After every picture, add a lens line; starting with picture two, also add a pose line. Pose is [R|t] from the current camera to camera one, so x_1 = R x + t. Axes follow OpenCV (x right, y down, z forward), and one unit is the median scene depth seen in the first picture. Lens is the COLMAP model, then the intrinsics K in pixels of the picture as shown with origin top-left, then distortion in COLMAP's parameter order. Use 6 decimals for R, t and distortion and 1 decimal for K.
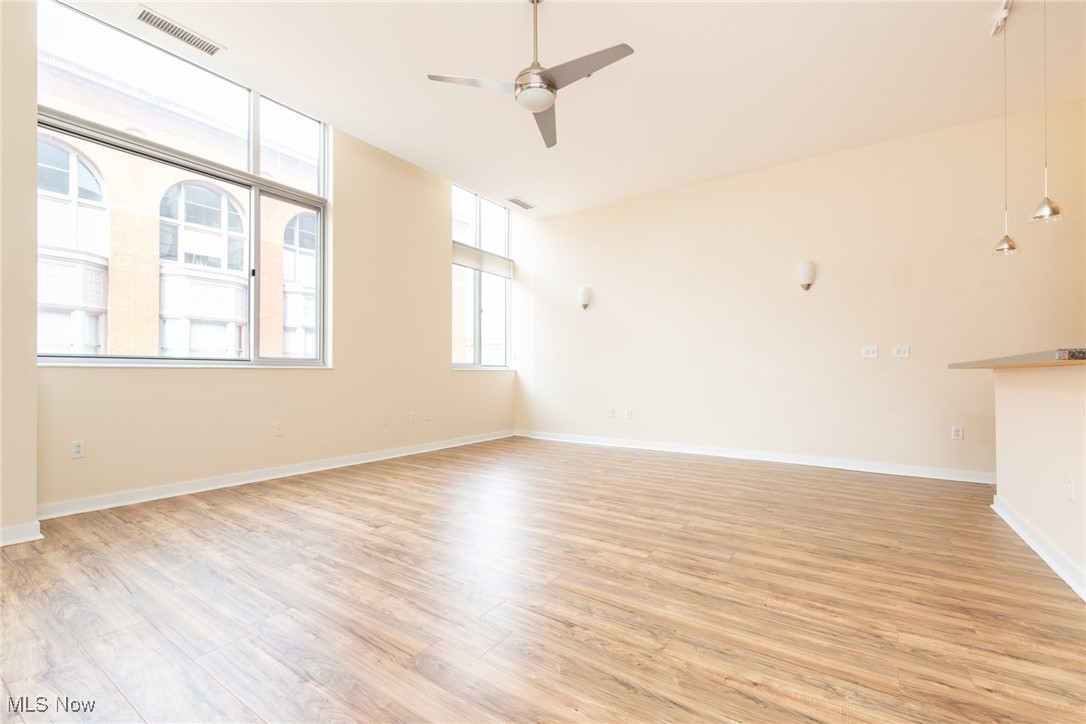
lens RADIAL K [[475.5, 0, 533.9], [0, 475.5, 364.8], [0, 0, 1]] dist [0.001037, 0.000097]
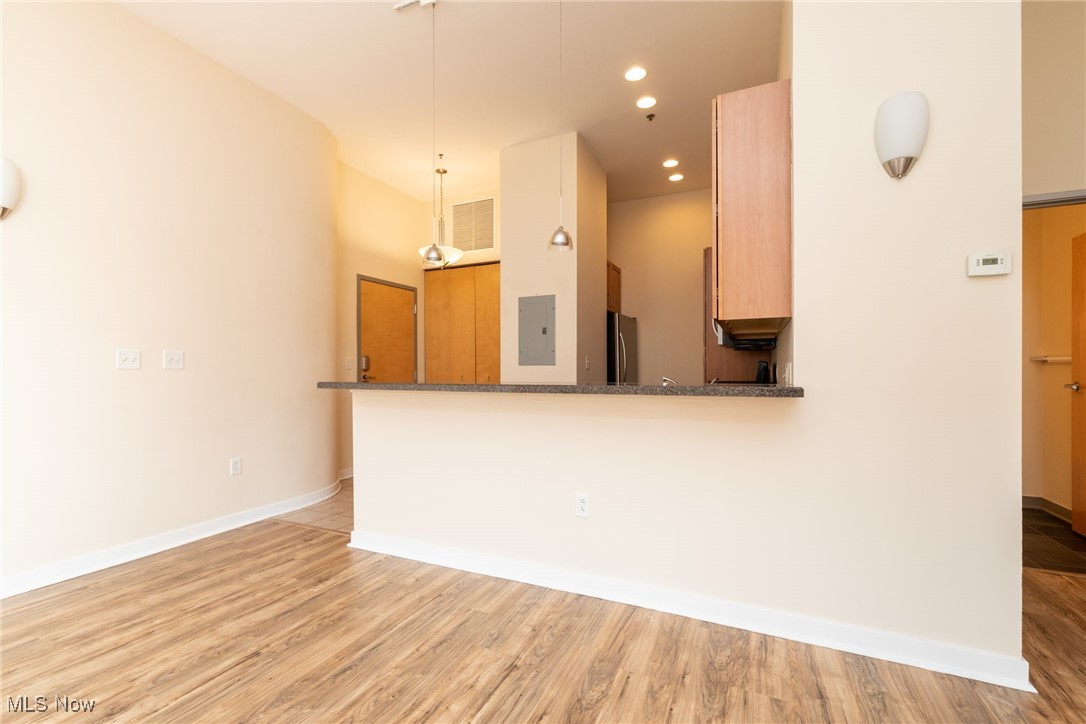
lens RADIAL K [[477.5, 0, 522.0], [0, 477.5, 372.3], [0, 0, 1]] dist [0.003678, -0.000053]
pose [[-0.153879, -0.007432, 0.988062, 0.063234], [-0.017153, 0.999841, 0.004849, -0.032881], [-0.987941, -0.016202, -0.153982, 0.954635]]
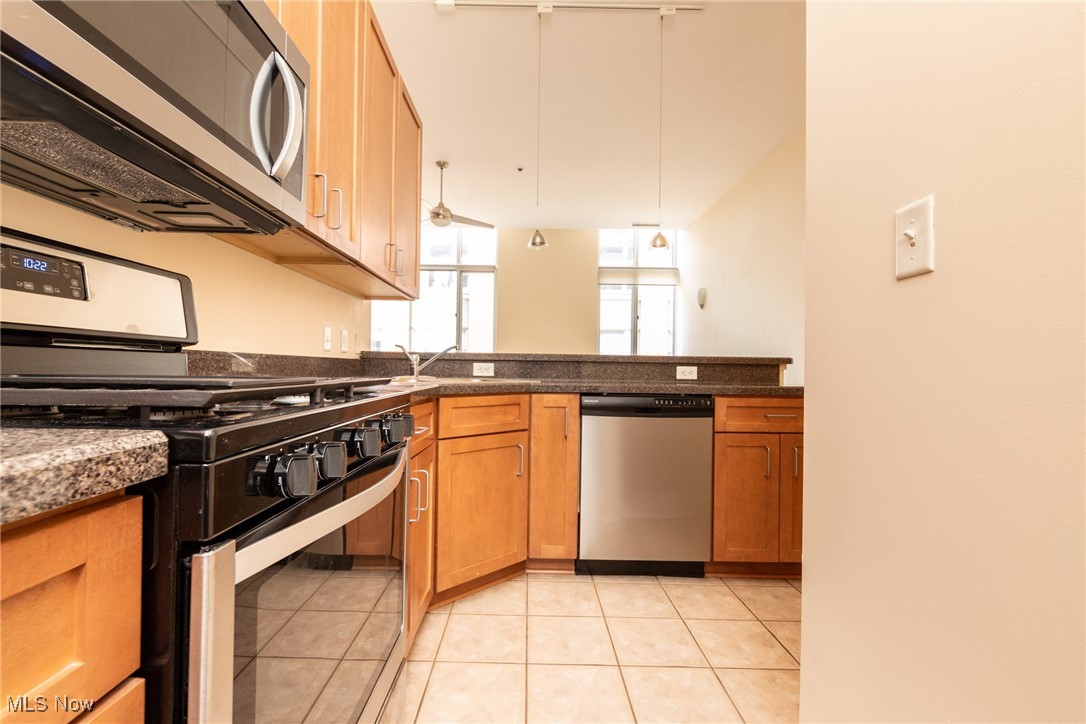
lens RADIAL K [[470.5, 0, 523.0], [0, 470.5, 372.3], [0, 0, 1]] dist [0.000542, 0.000076]
pose [[0.568010, 0.013995, -0.822902, 1.601787], [0.003255, 0.999809, 0.019251, 0.002476], [0.823015, -0.013613, 0.567857, 0.185058]]
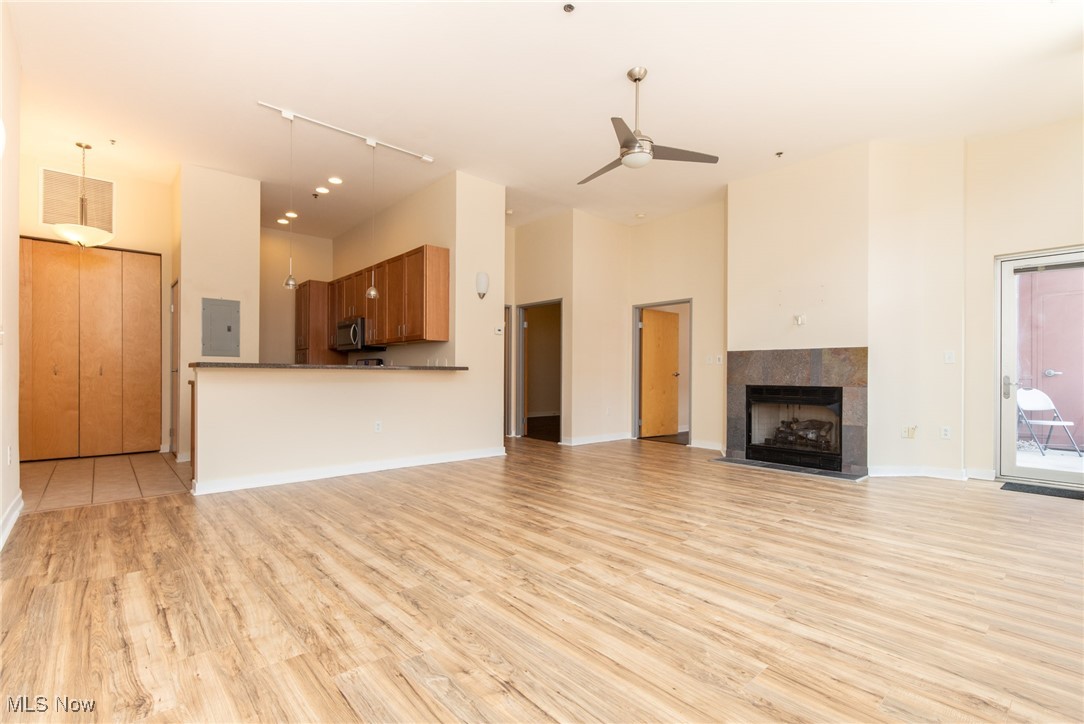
lens RADIAL K [[492.7, 0, 510.6], [0, 492.7, 375.7], [0, 0, 1]] dist [-0.000202, -0.000056]
pose [[-0.964947, -0.009047, 0.262289, -0.018898], [-0.013995, 0.999757, -0.017003, 0.040850], [-0.262072, -0.020078, -0.964839, 2.179608]]
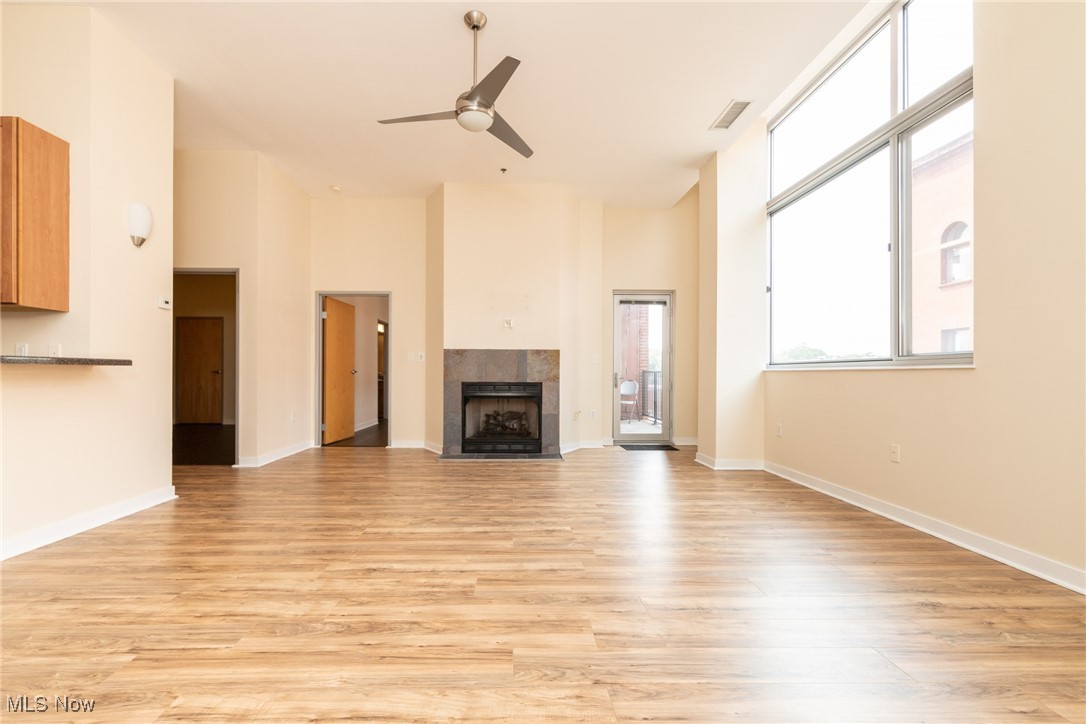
lens RADIAL K [[470.5, 0, 523.0], [0, 470.5, 372.3], [0, 0, 1]] dist [0.000542, 0.000076]
pose [[-0.810045, -0.007128, -0.586324, 0.499814], [0.006437, 0.999758, -0.021047, 0.034102], [0.586332, -0.020823, -0.809803, 1.787829]]
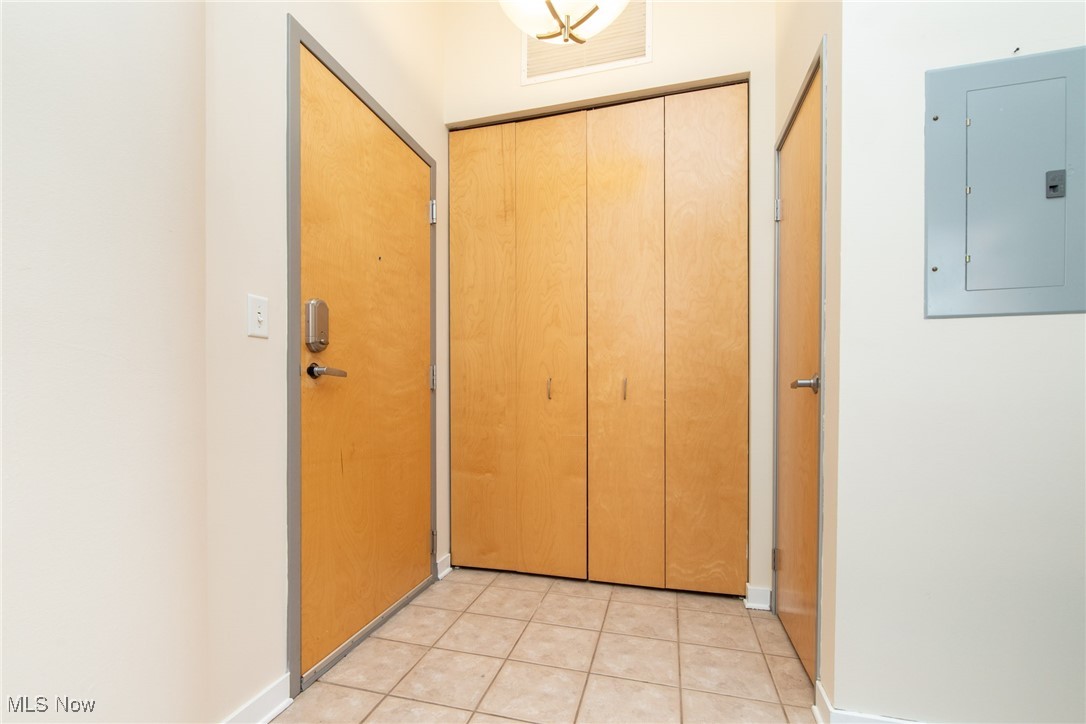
lens RADIAL K [[478.8, 0, 534.4], [0, 478.8, 403.2], [0, 0, 1]] dist [0.000008, 0.000119]
pose [[-0.324662, -0.022679, 0.945558, 1.265326], [-0.017926, 0.999680, 0.017822, 0.024491], [-0.945660, -0.011164, -0.324965, 1.187795]]
